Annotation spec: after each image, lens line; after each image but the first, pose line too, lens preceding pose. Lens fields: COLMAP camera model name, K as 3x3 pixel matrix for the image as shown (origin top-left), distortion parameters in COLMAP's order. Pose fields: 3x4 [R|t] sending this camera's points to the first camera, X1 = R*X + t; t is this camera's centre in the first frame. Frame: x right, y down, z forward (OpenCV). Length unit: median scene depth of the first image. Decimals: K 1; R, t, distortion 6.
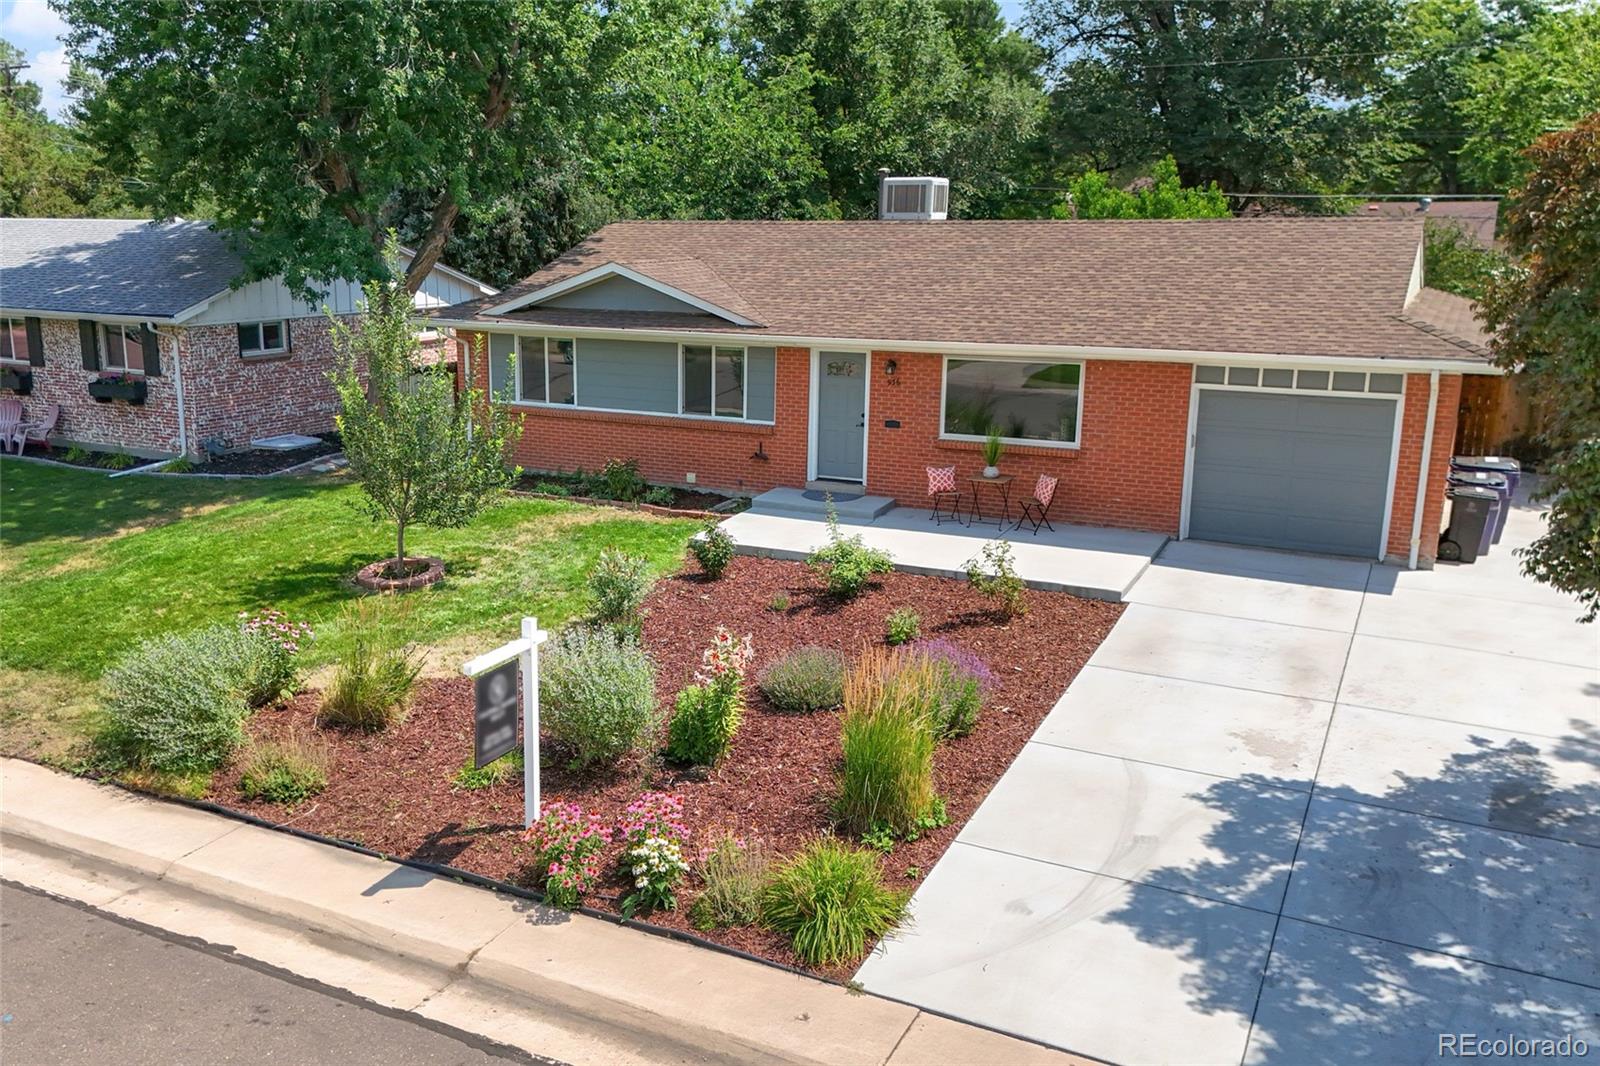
lens RADIAL K [[1275.2, 0, 798.3], [0, 1275.2, 567.6], [0, 0, 1]] dist [0.075710, -0.065734]
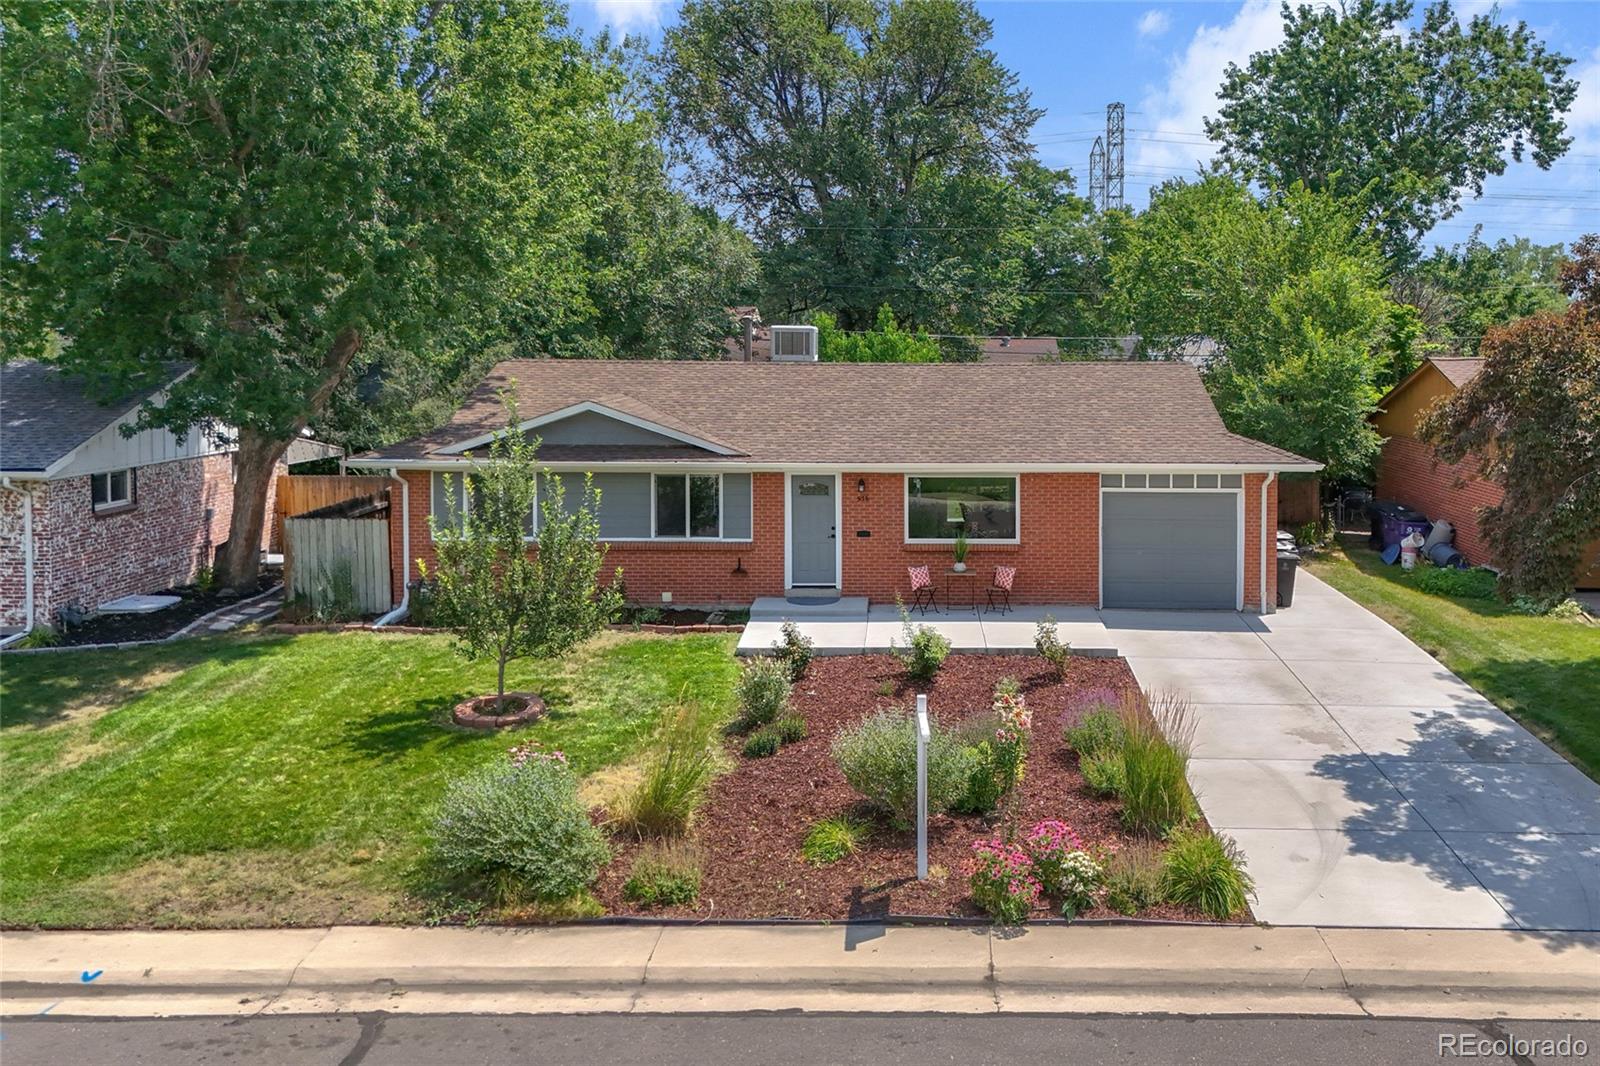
lens RADIAL K [[1326.4, 0, 859.8], [0, 1326.4, 531.8], [0, 0, 1]] dist [0.051893, -0.013232]
pose [[0.886060, -0.061515, 0.459470, -0.511886], [0.115986, 0.989050, -0.091256, -0.004892], [-0.448826, 0.134151, 0.883493, -0.068284]]
